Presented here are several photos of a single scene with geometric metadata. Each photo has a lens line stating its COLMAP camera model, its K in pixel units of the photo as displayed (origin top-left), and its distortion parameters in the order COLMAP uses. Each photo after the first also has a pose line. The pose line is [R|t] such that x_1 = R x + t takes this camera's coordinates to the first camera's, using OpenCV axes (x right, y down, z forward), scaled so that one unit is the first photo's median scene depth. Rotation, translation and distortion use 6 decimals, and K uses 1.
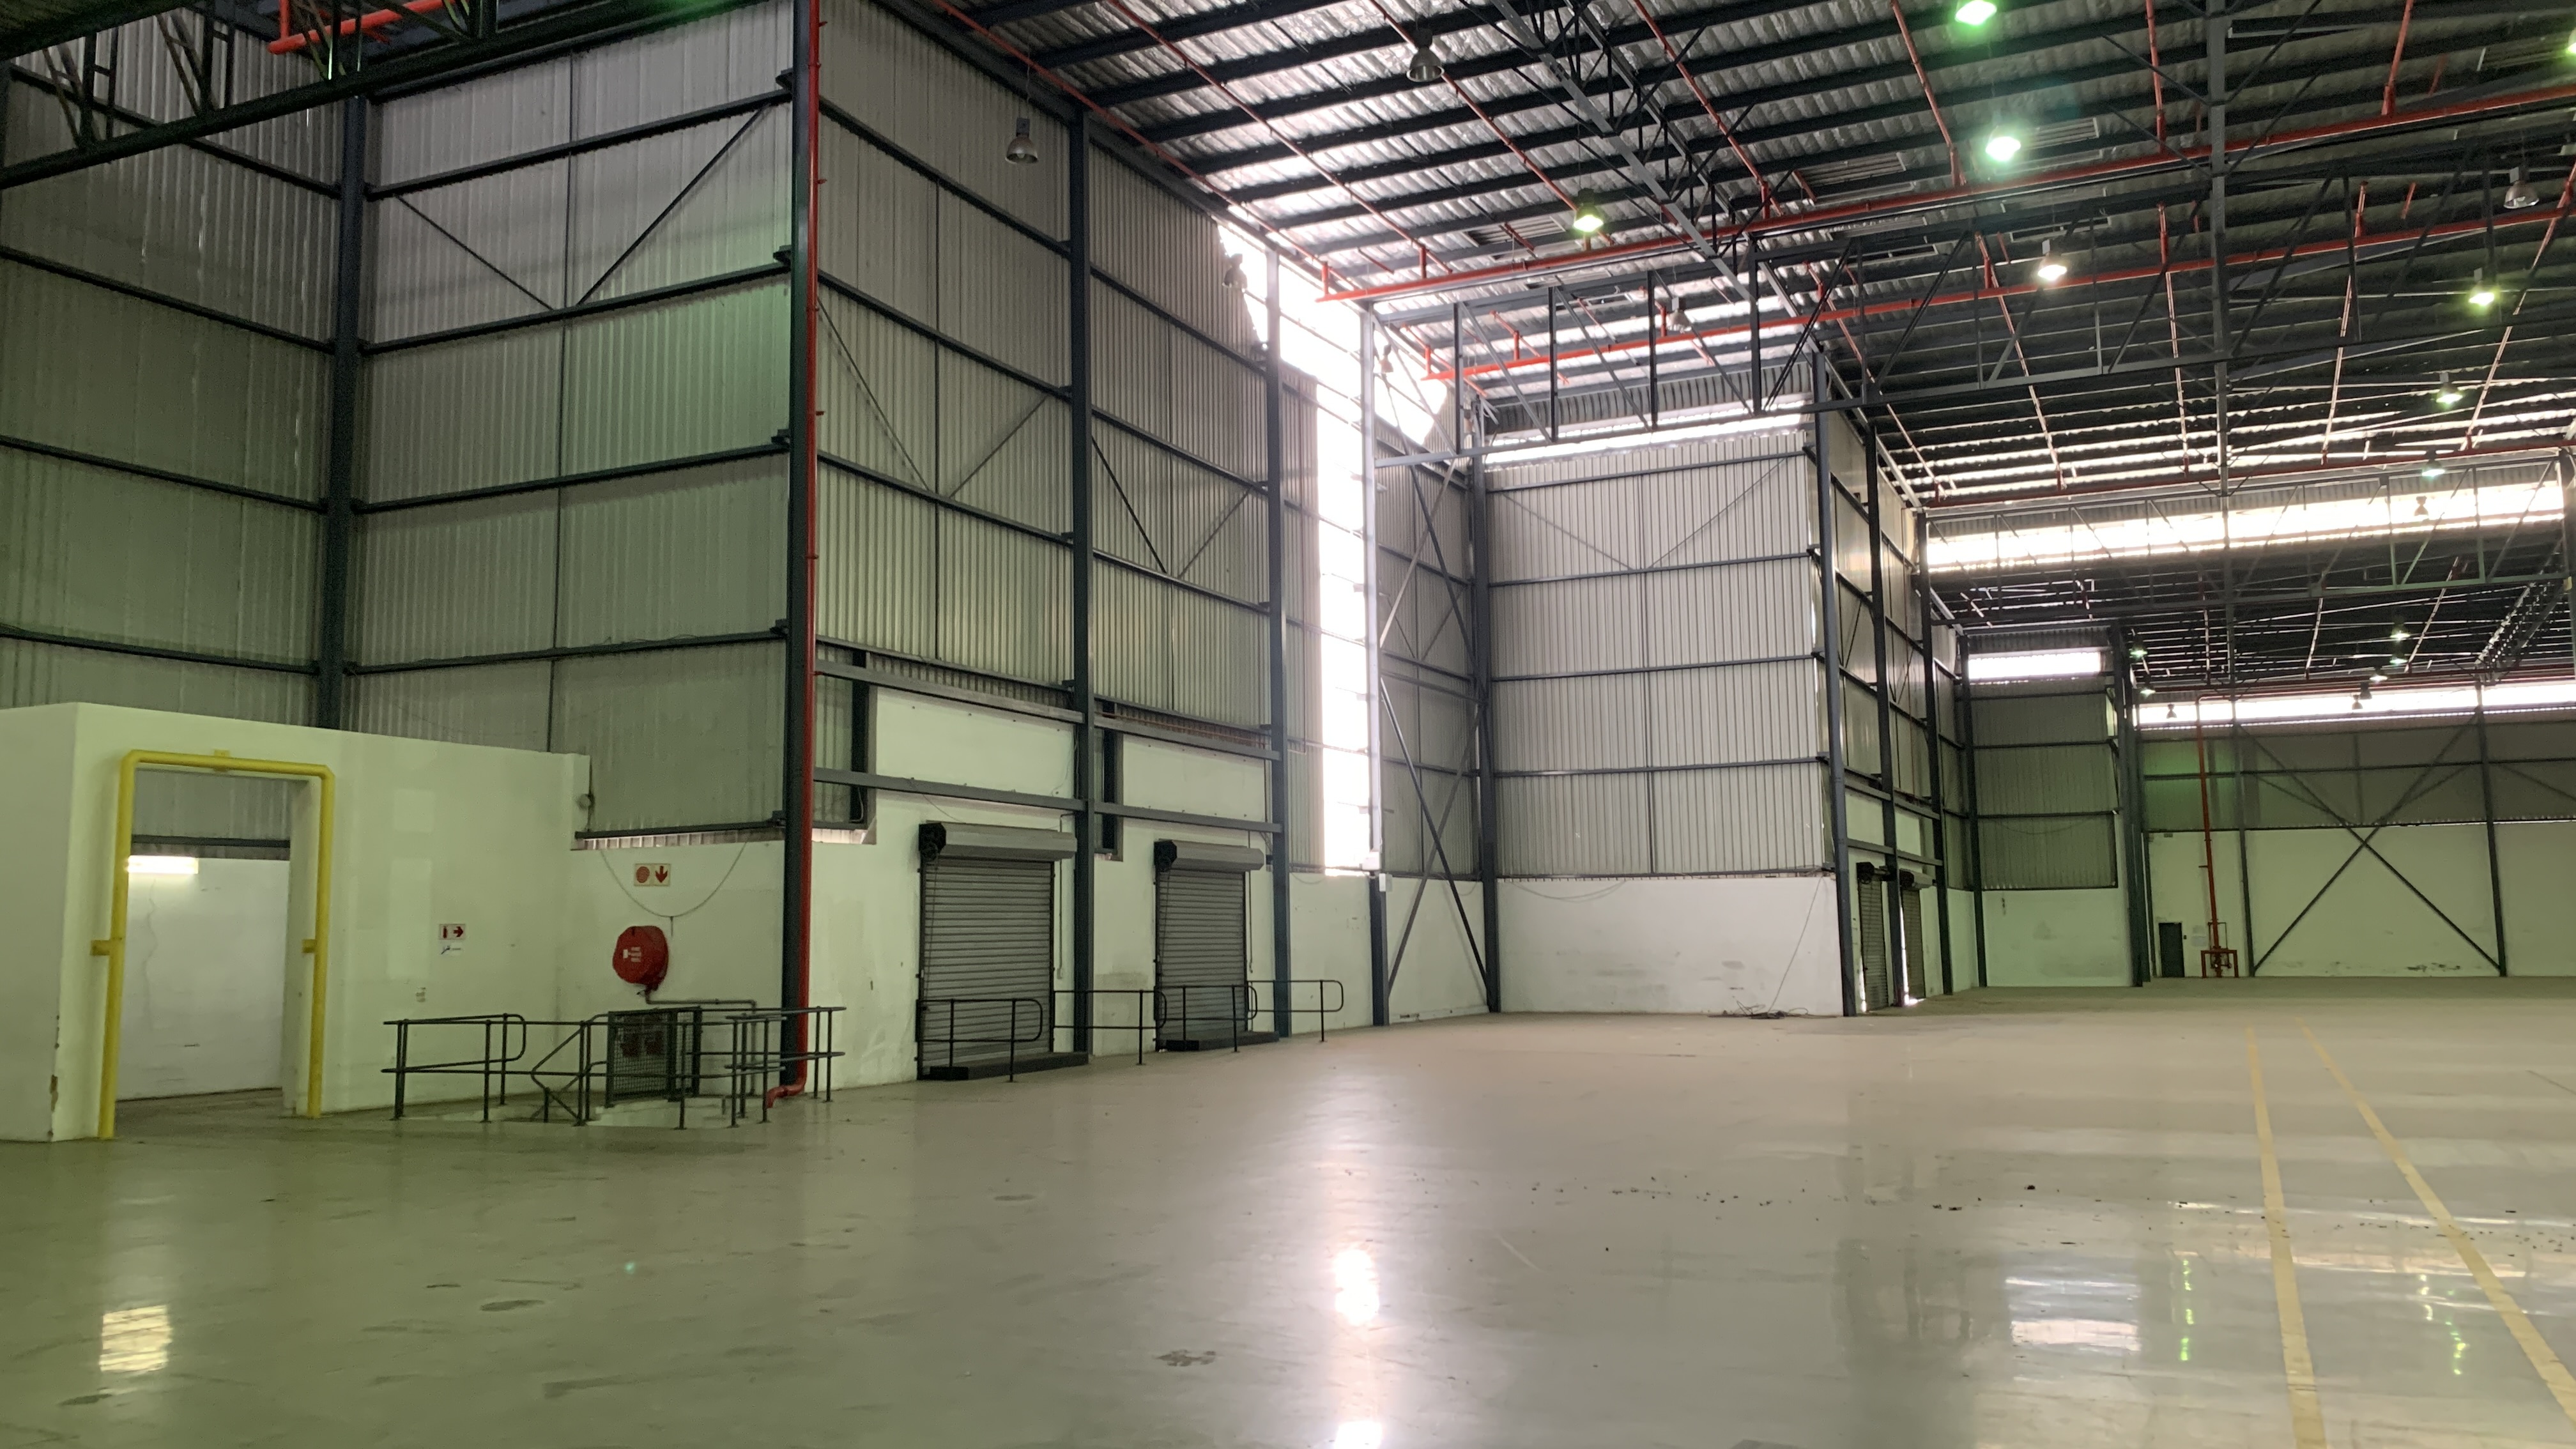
lens RADIAL K [[1933.0, 0, 1298.5], [0, 1933.0, 708.5], [0, 0, 1]] dist [0.092763, -0.182889]
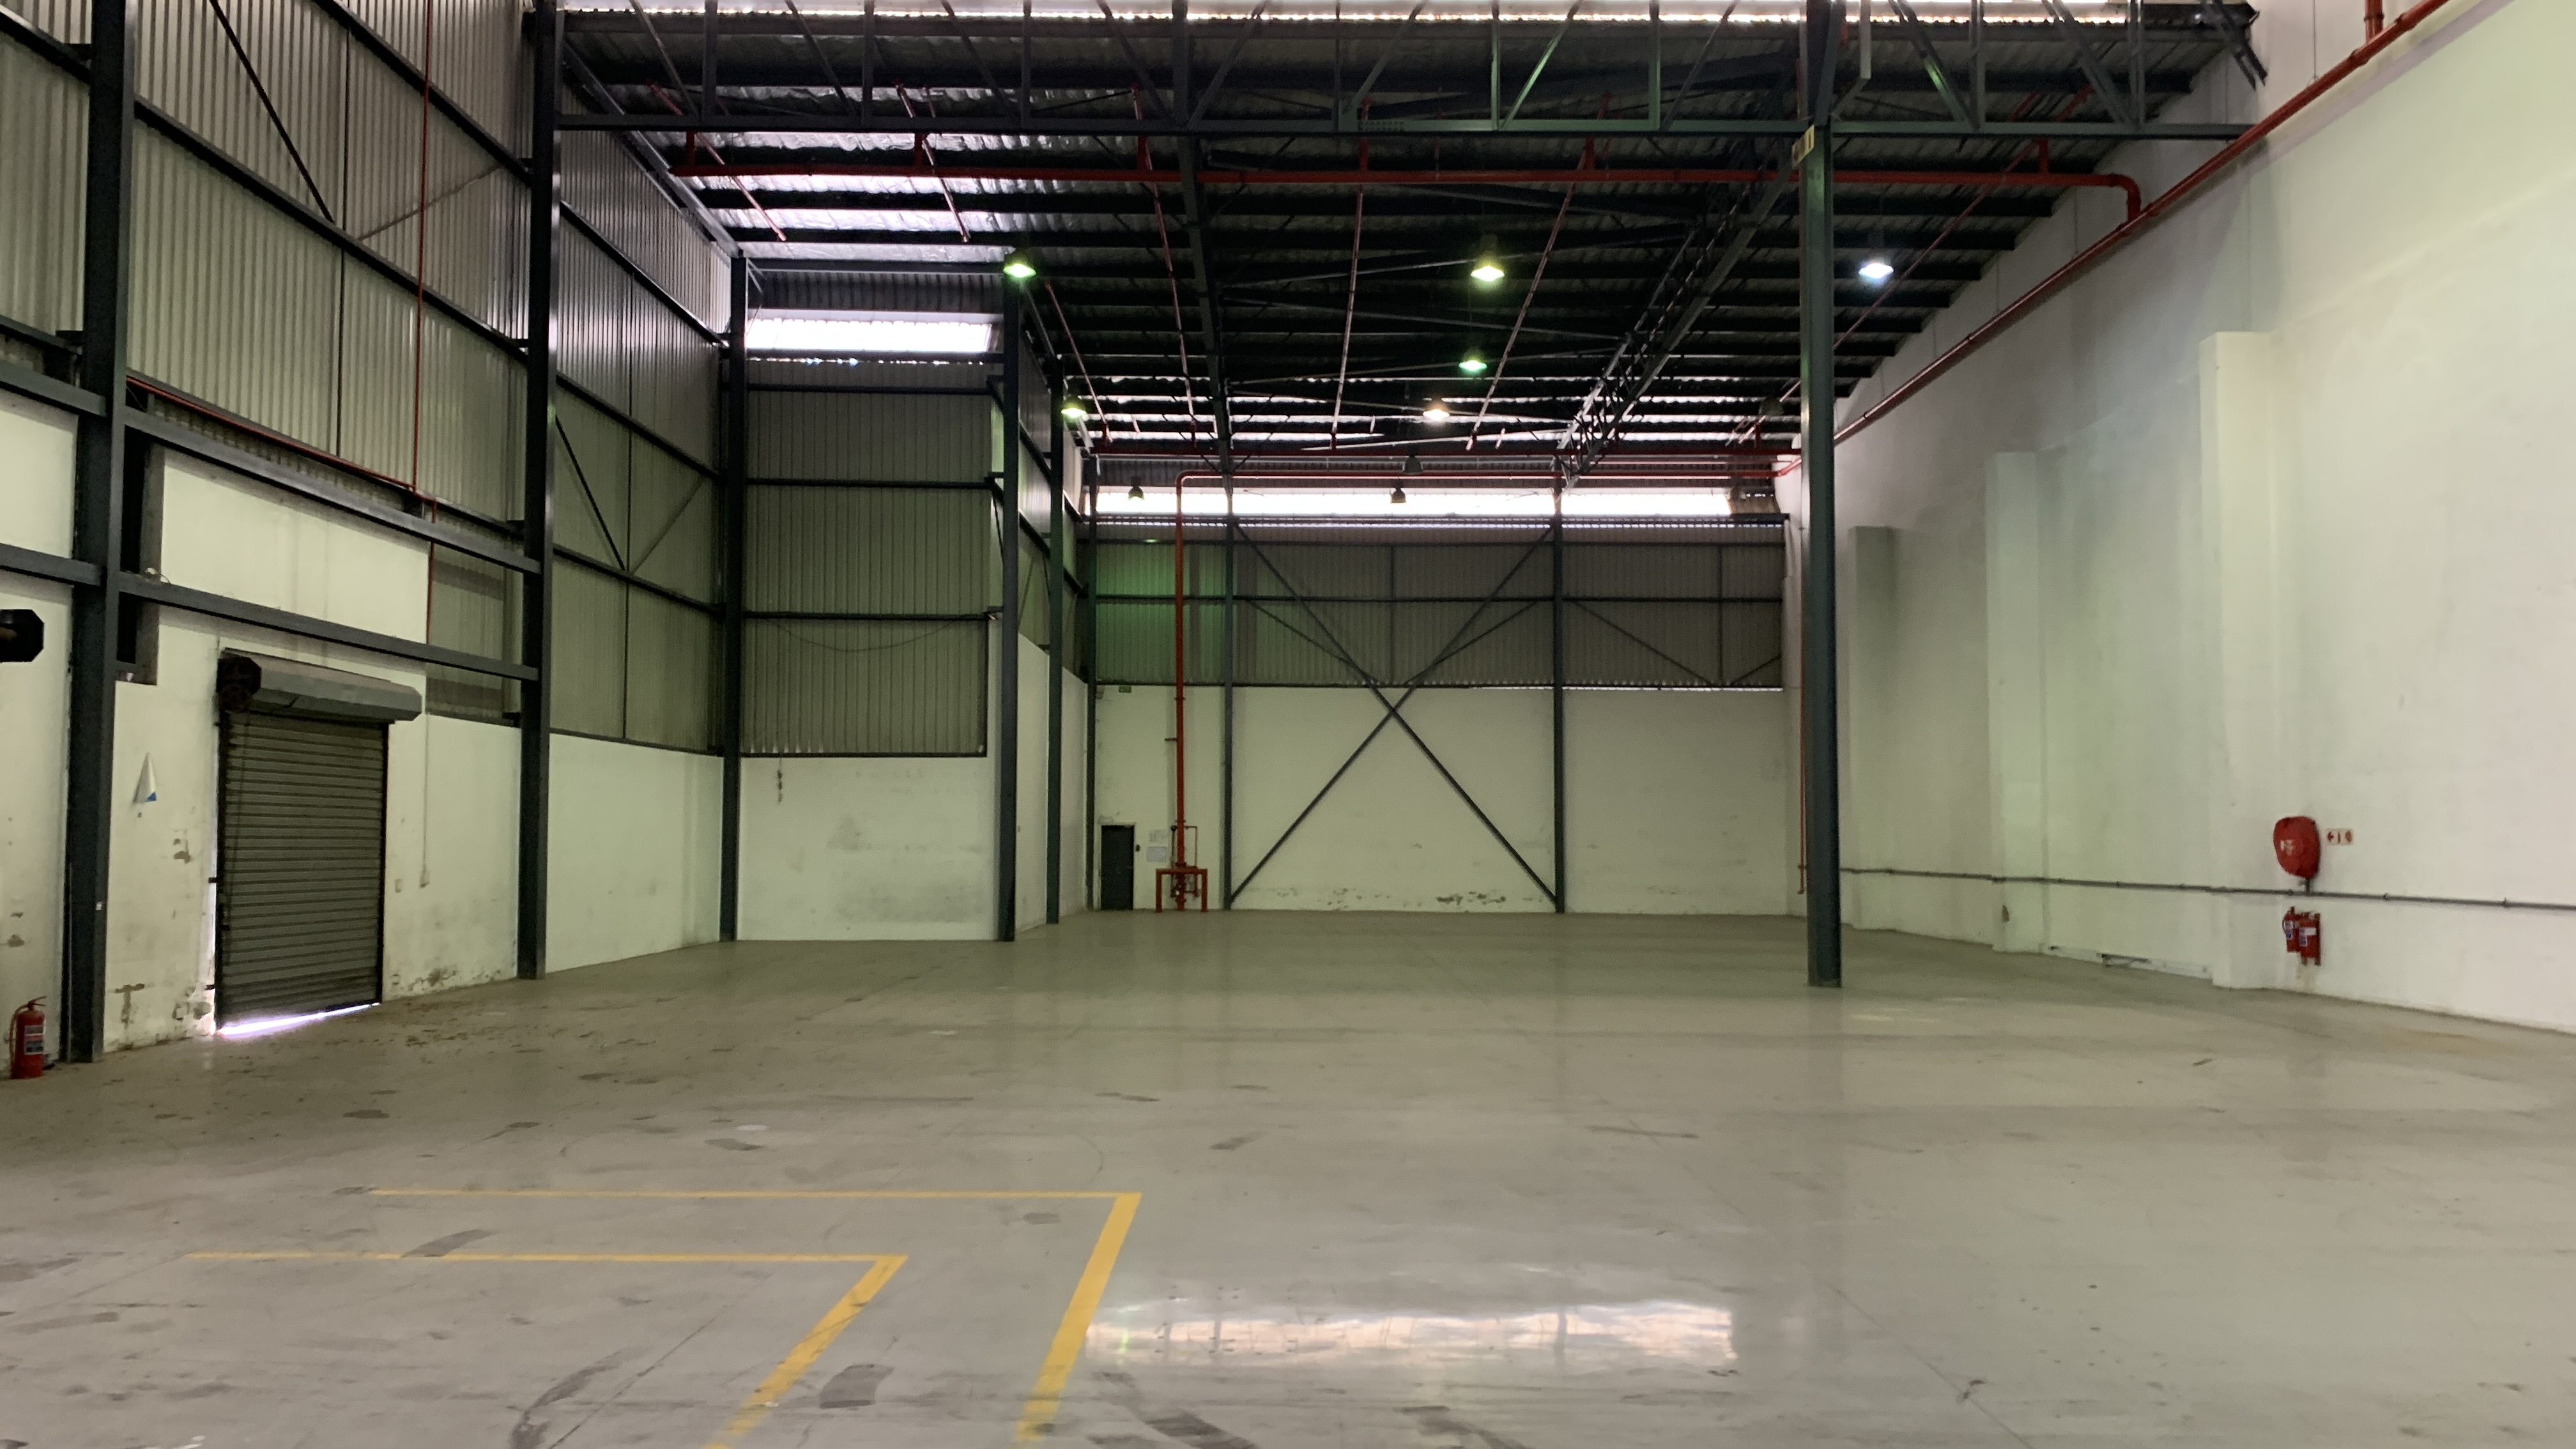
lens RADIAL K [[1979.7, 0, 1298.3], [0, 1979.7, 704.8], [0, 0, 1]] dist [0.105598, -0.005545]
pose [[0.898589, 0.045716, 0.436403, 0.375841], [-0.066396, 0.997272, 0.032245, 0.079348], [-0.433738, -0.057950, 0.899173, 0.691910]]
